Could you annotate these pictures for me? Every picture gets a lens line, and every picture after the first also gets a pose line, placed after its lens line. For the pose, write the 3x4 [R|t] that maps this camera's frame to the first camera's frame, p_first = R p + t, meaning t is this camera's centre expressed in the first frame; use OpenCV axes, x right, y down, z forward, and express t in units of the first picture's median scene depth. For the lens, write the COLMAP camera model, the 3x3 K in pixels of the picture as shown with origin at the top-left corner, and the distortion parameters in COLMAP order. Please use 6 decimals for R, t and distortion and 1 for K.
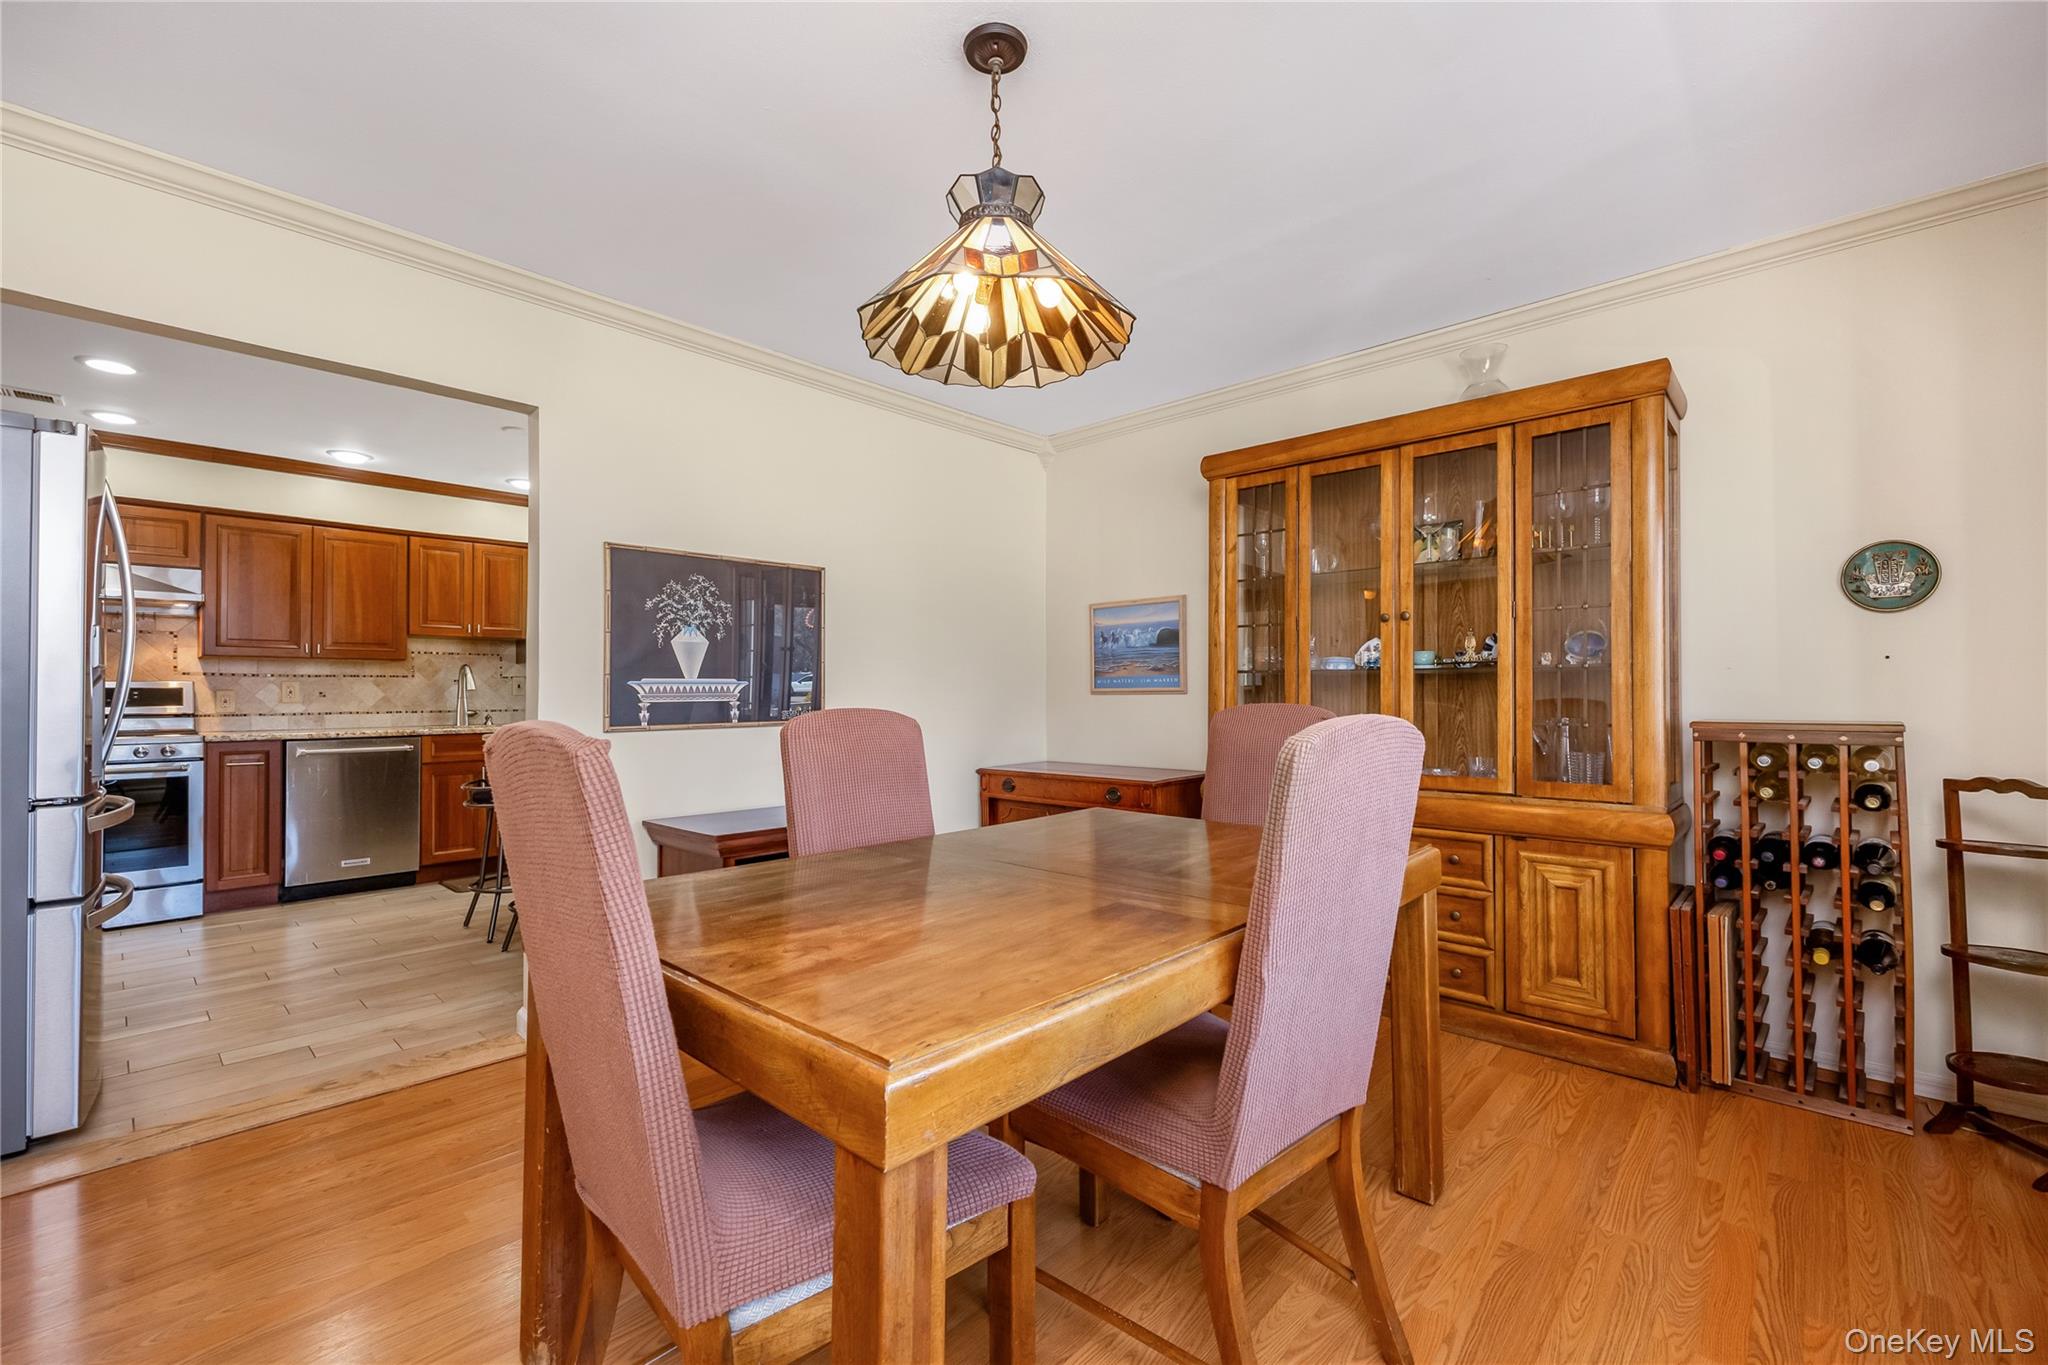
lens RADIAL K [[861.2, 0, 1023.6], [0, 861.2, 678.5], [0, 0, 1]] dist [0.001216, -0.000237]
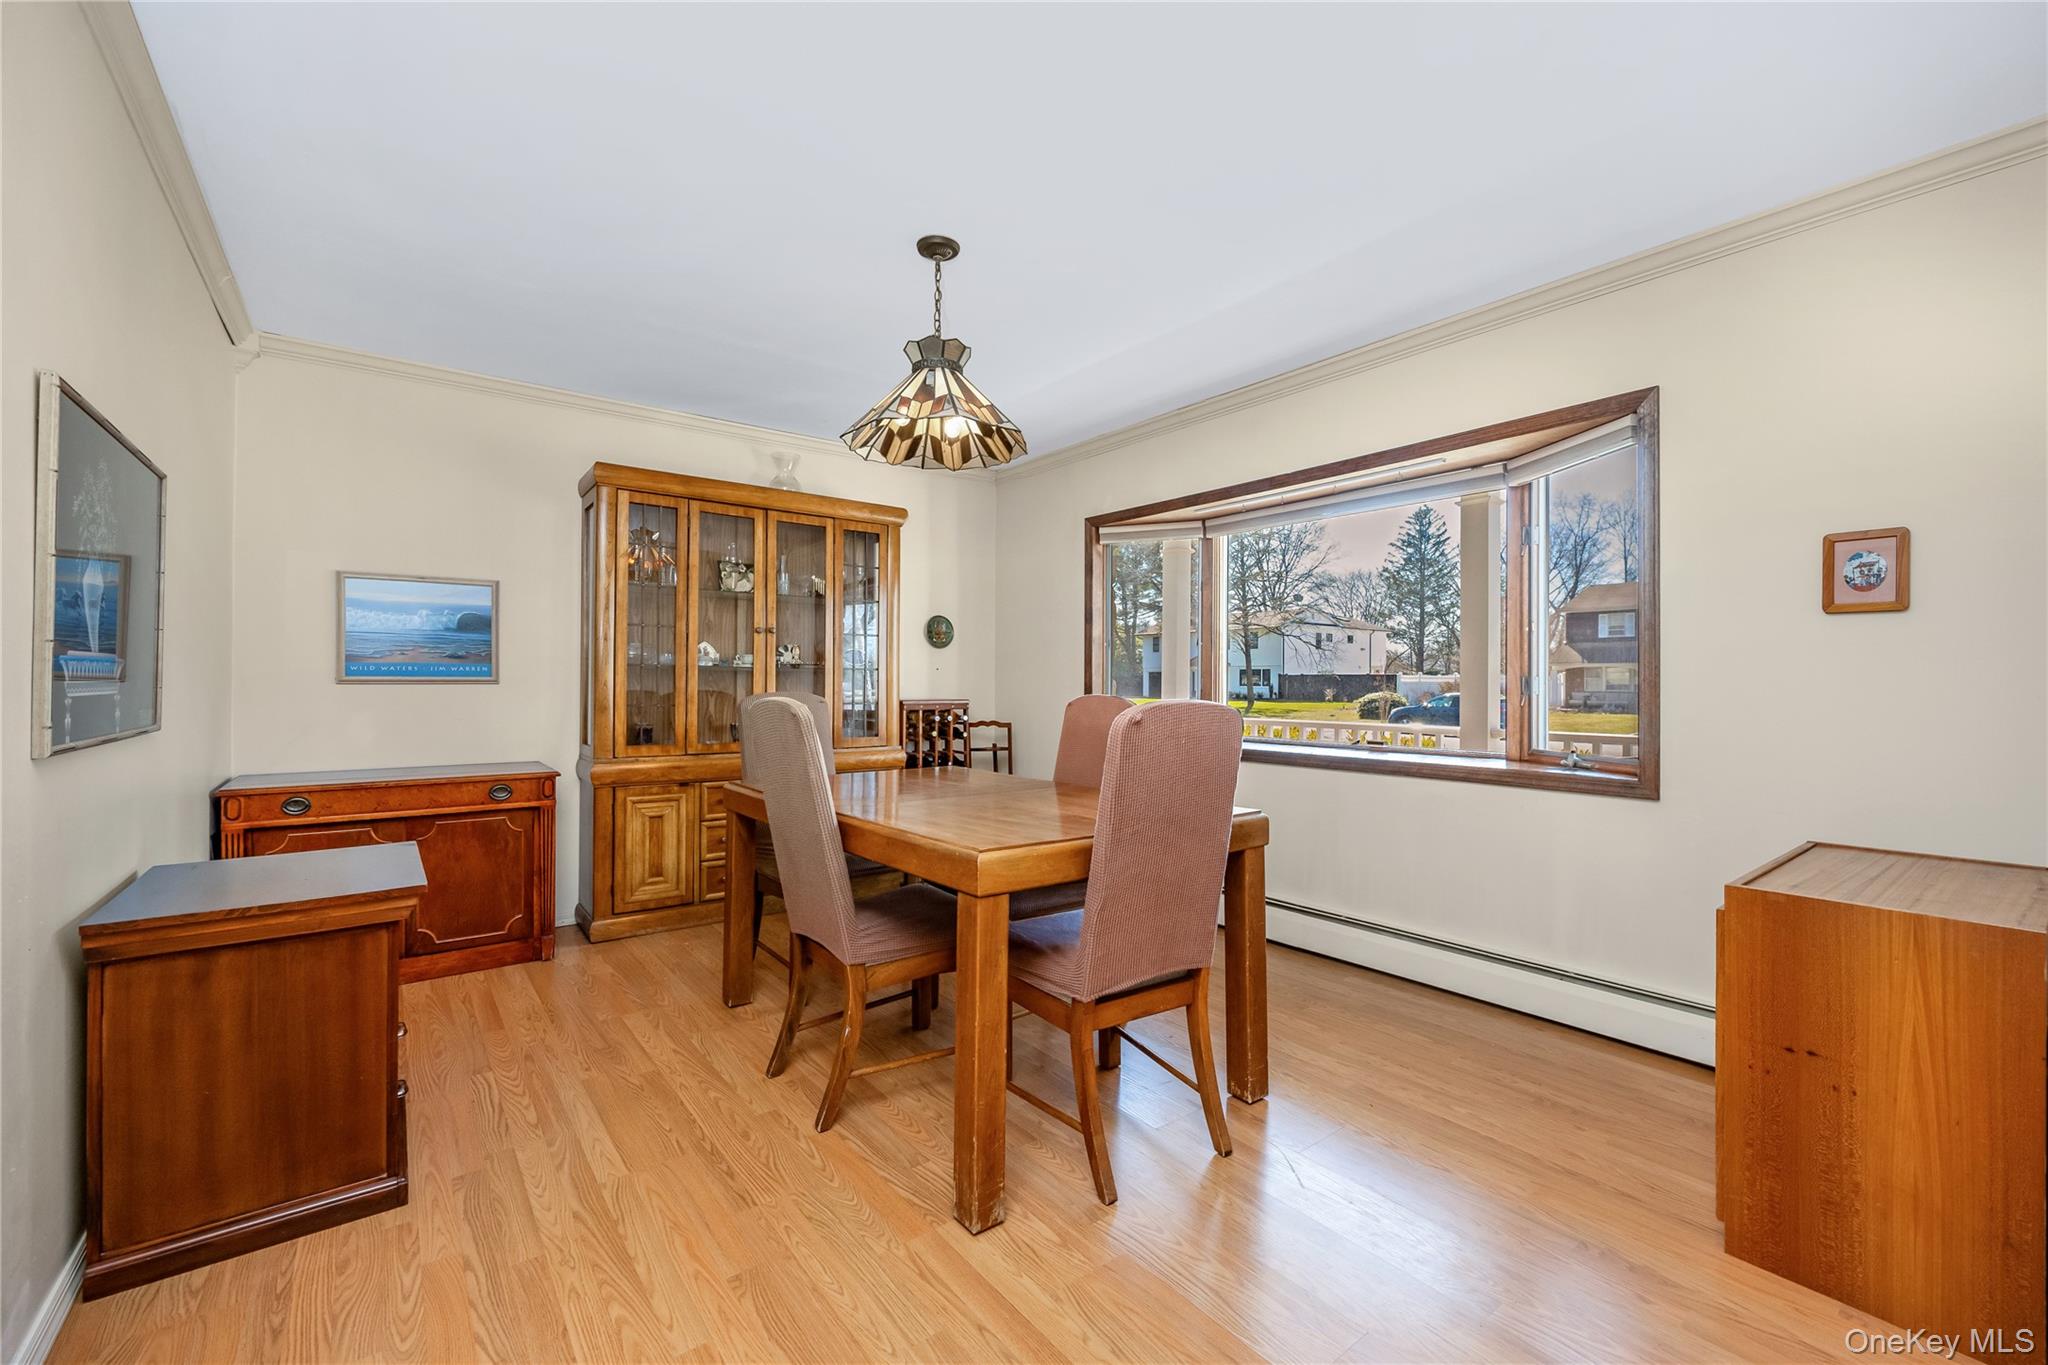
lens RADIAL K [[861.2, 0, 1026.6], [0, 861.2, 683.4], [0, 0, 1]] dist [0.001216, -0.000237]
pose [[0.150867, 0.009801, 0.988506, -0.836831], [-0.019270, 0.999790, -0.006972, 0.015891], [-0.988366, -0.017996, 0.151024, 0.338616]]
